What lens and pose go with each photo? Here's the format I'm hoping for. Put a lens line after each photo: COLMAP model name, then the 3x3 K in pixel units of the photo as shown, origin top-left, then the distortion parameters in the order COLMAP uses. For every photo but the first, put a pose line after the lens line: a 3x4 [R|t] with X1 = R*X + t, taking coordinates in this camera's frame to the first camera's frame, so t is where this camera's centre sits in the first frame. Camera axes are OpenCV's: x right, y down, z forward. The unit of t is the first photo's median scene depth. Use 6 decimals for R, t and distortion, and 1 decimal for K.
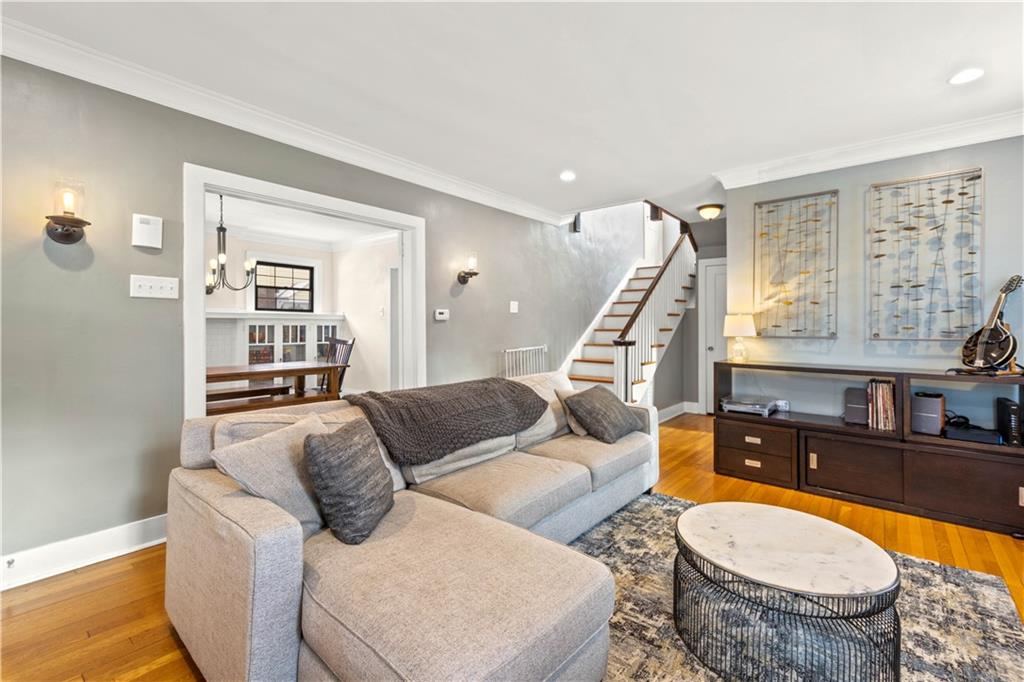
lens RADIAL K [[454.8, 0, 519.5], [0, 454.8, 320.2], [0, 0, 1]] dist [0.001538, -0.000295]
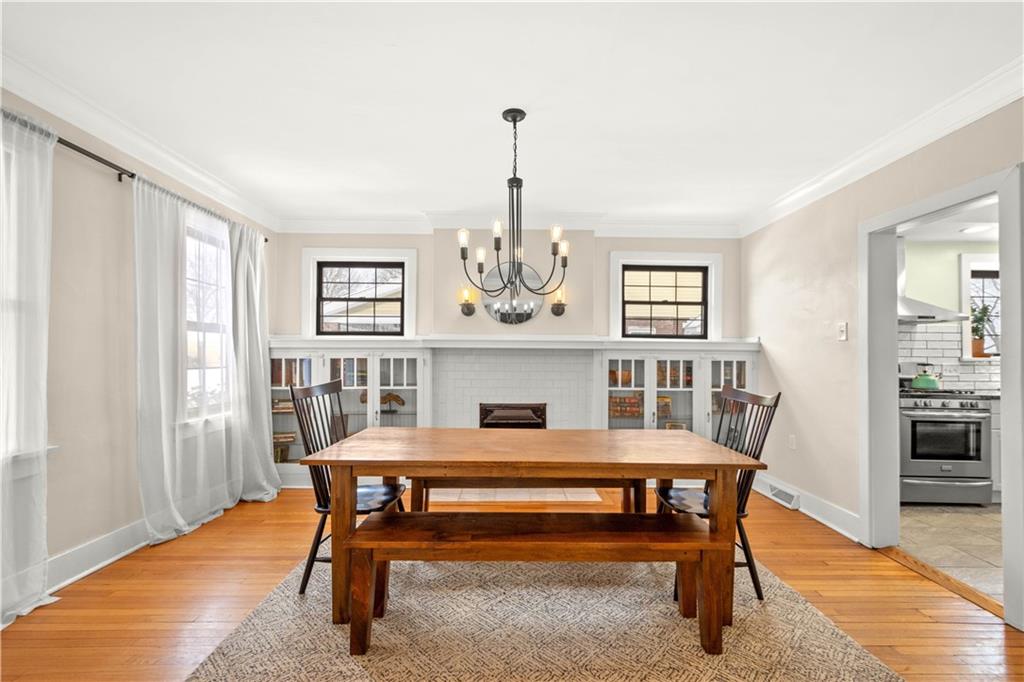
lens RADIAL K [[454.8, 0, 517.9], [0, 454.8, 348.4], [0, 0, 1]] dist [0.001538, -0.000295]
pose [[0.642039, -0.012099, -0.766577, -0.157105], [0.002071, 0.999899, -0.014046, 0.003799], [0.766669, 0.007430, 0.641999, 0.438384]]
